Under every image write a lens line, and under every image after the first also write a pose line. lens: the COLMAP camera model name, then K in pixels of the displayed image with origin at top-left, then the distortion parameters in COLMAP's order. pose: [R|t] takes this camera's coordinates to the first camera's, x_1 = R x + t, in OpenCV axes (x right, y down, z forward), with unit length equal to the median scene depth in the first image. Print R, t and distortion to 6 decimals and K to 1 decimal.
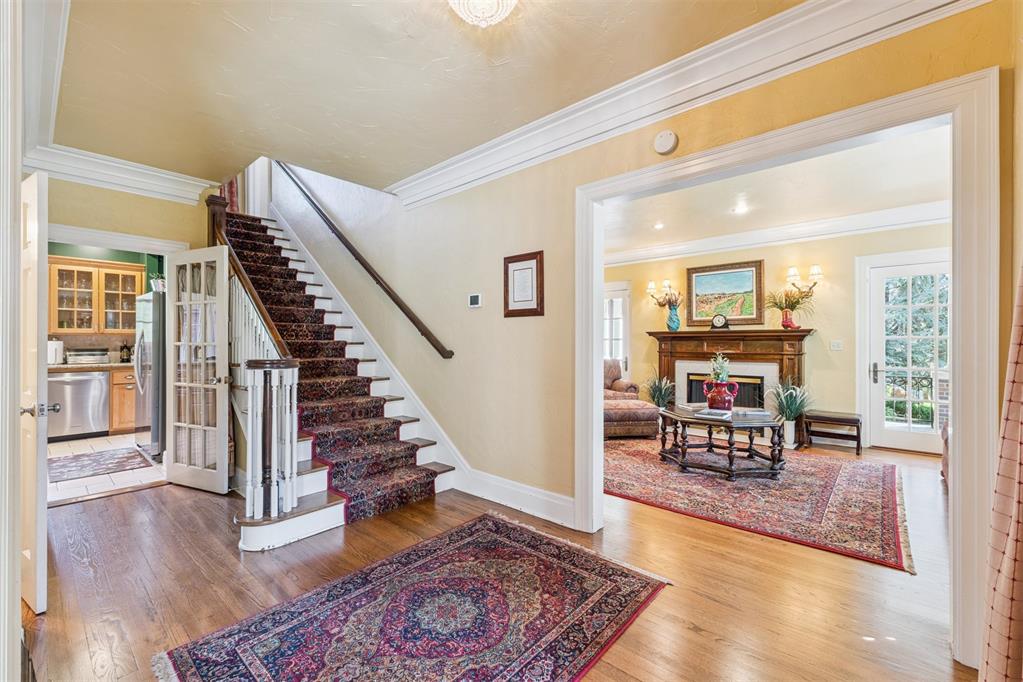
lens RADIAL K [[432.9, 0, 510.9], [0, 432.9, 340.7], [0, 0, 1]] dist [0.008730, 0.000563]
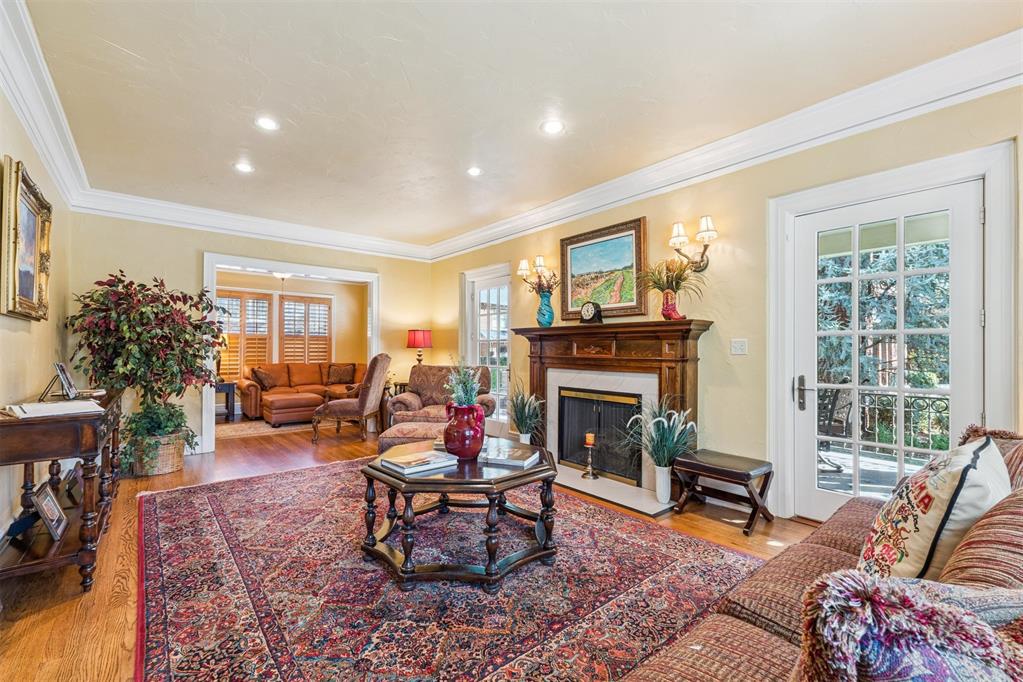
lens RADIAL K [[432.9, 0, 511.9], [0, 432.9, 347.1], [0, 0, 1]] dist [0.008730, 0.000563]
pose [[0.989060, 0.004504, -0.147446, 0.484916], [-0.005139, 0.999979, -0.003922, 0.014763], [0.147425, 0.004637, 0.989062, 0.325145]]
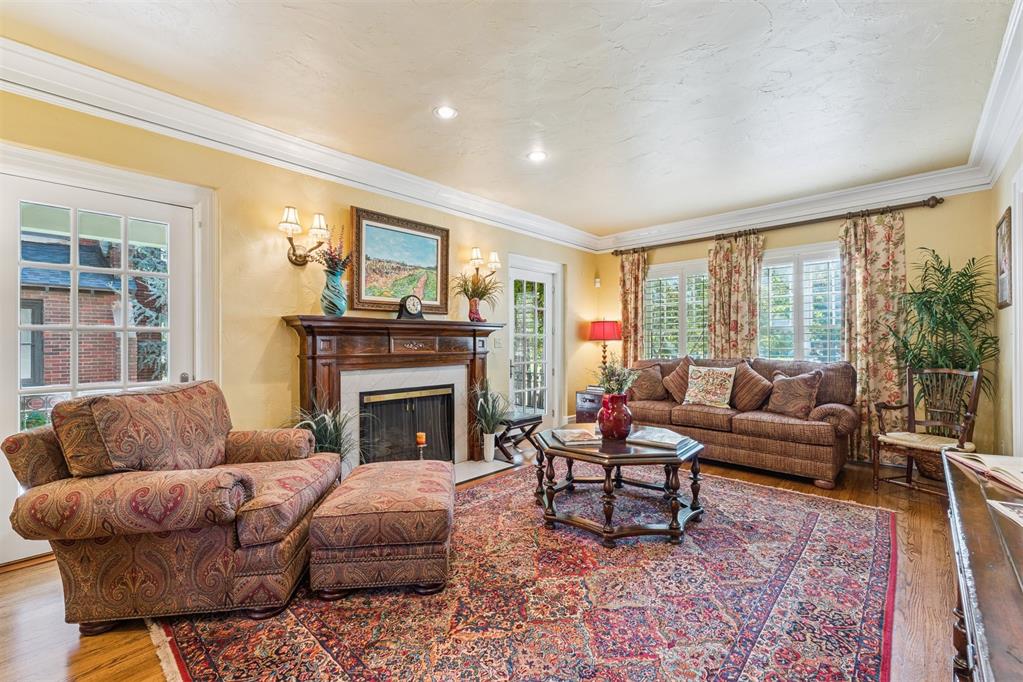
lens RADIAL K [[432.9, 0, 510.3], [0, 432.9, 340.4], [0, 0, 1]] dist [0.008730, 0.000563]
pose [[0.018604, 0.002625, 0.999823, -0.169672], [-0.000878, 0.999996, -0.002609, 0.008975], [-0.999827, -0.000829, 0.018607, 0.885359]]
